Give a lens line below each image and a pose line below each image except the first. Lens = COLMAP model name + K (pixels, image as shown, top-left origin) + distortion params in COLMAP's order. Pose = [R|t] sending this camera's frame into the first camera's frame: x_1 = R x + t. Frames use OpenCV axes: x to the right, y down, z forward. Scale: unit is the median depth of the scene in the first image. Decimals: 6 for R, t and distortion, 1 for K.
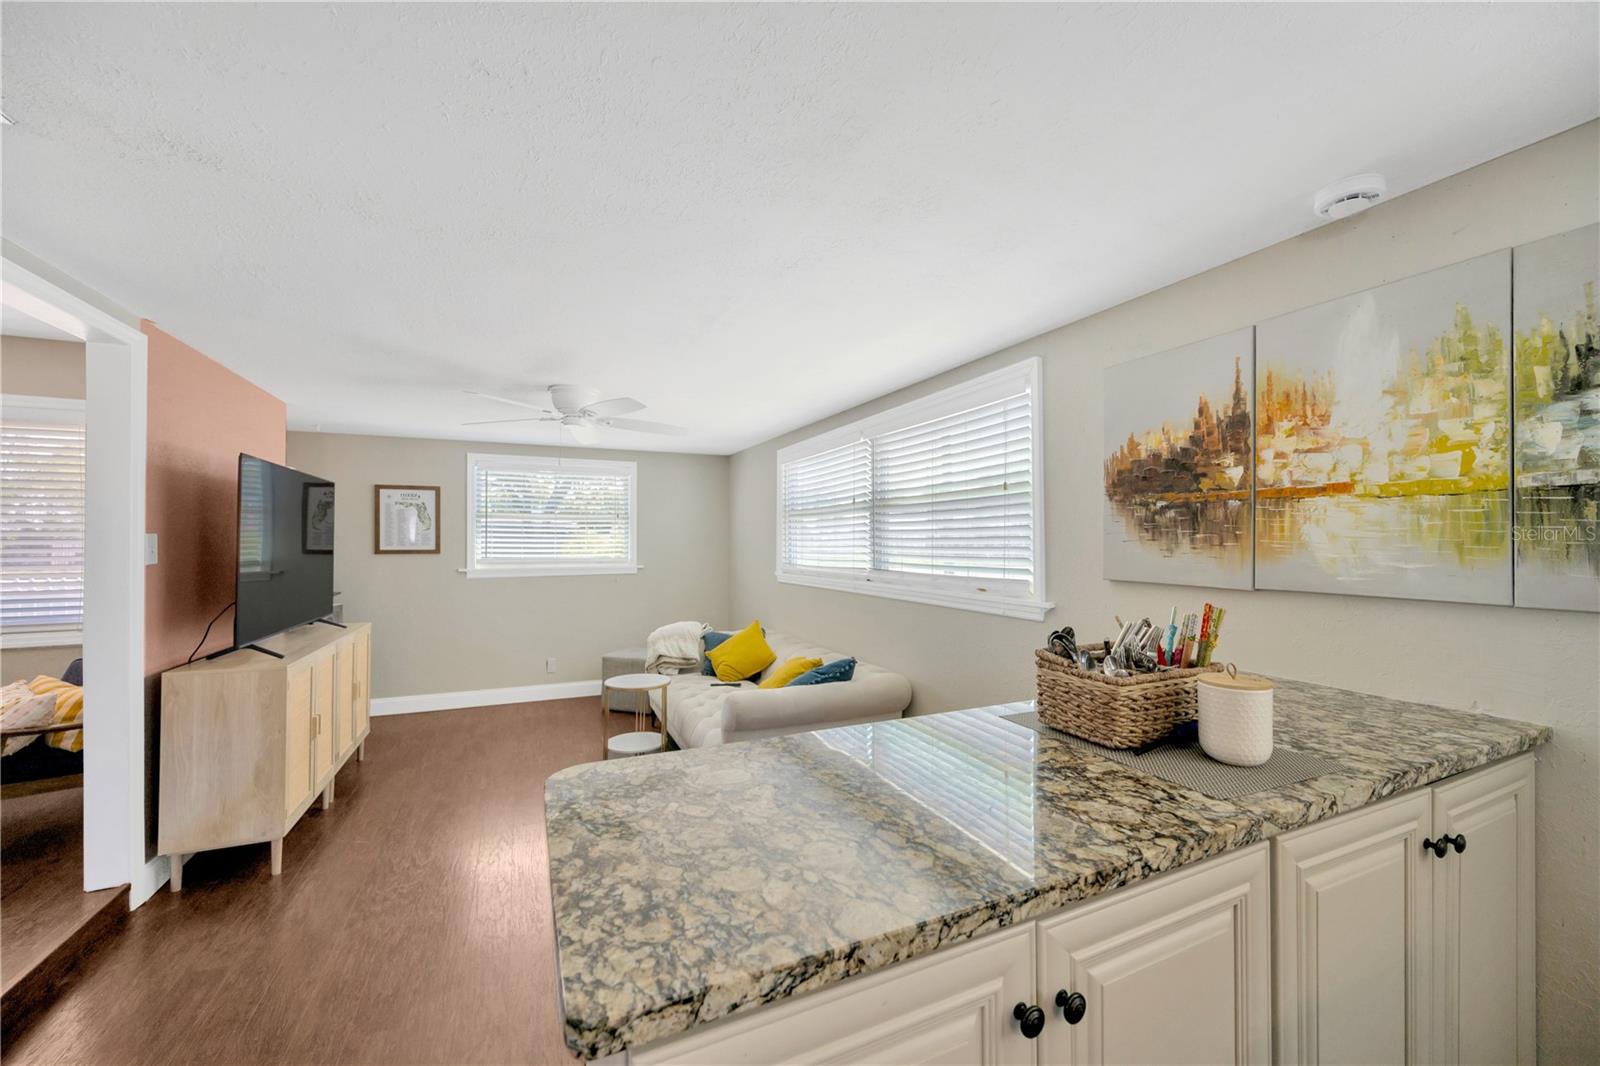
lens RADIAL K [[624.1, 0, 801.4], [0, 624.1, 533.4], [0, 0, 1]] dist [-0.002393, 0.000676]
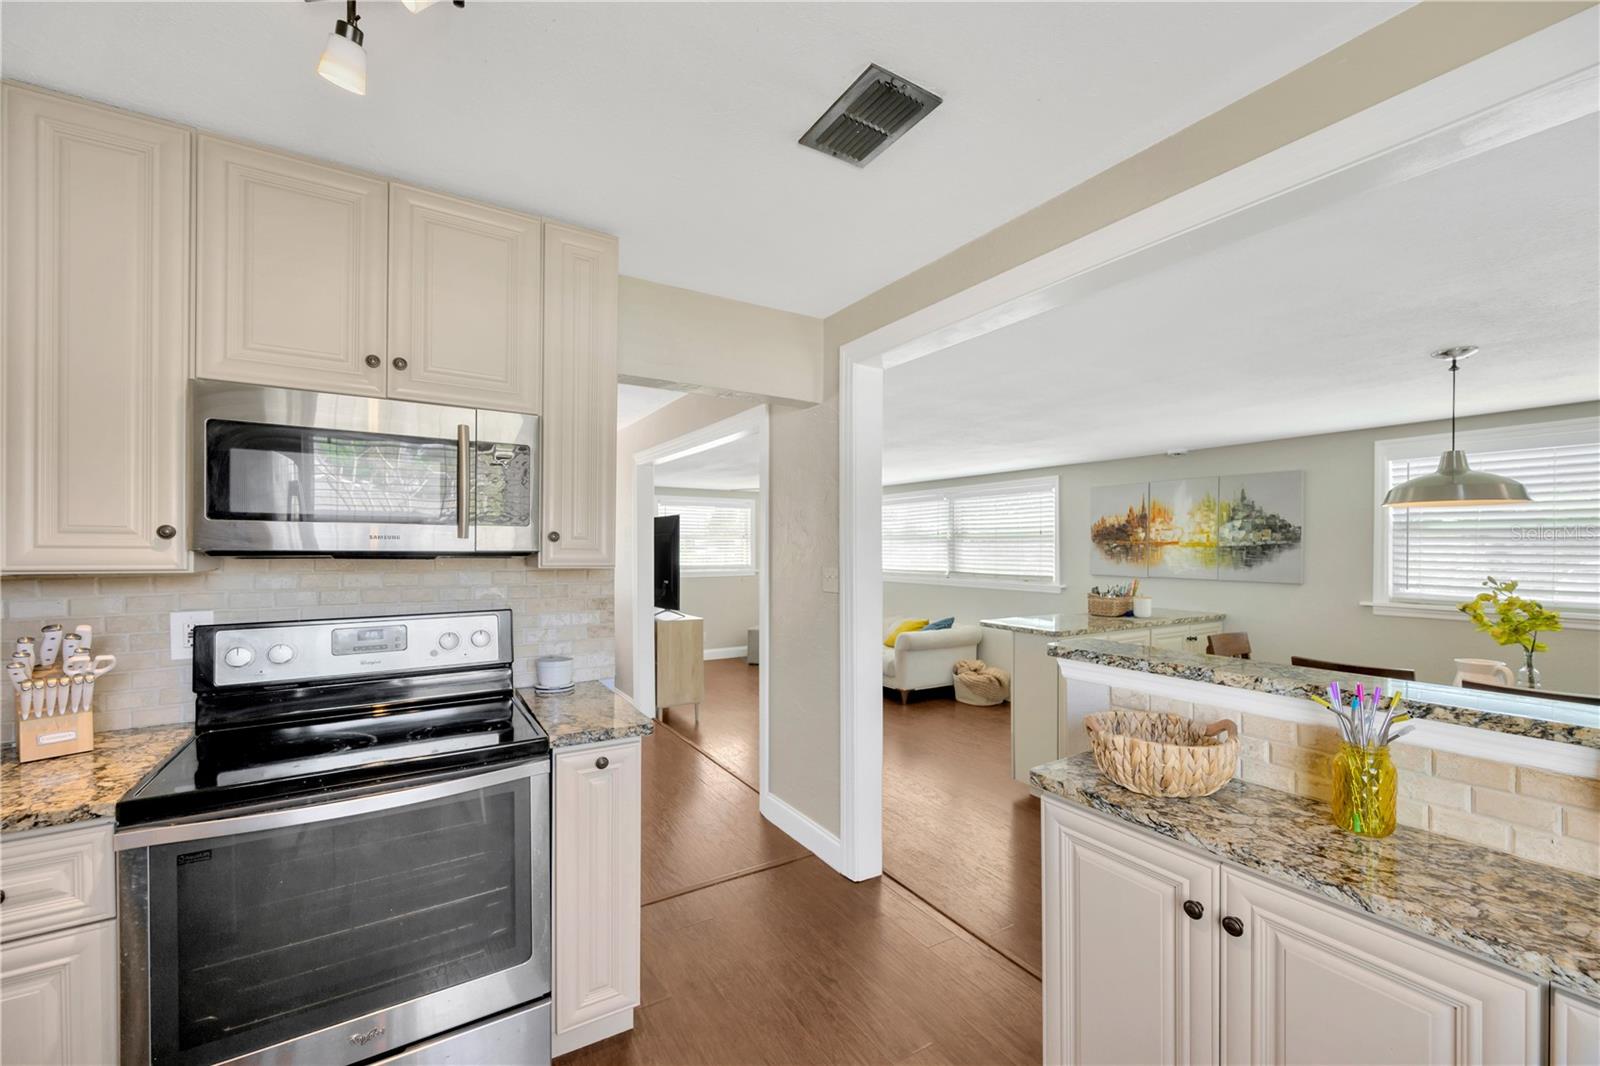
lens RADIAL K [[637.2, 0, 777.6], [0, 637.2, 545.1], [0, 0, 1]] dist [-0.001112, 0.000074]
pose [[0.995058, 0.006181, 0.099100, -1.113918], [-0.006977, 0.999946, 0.007690, -0.059032], [-0.099047, -0.008343, 0.995048, -1.541499]]
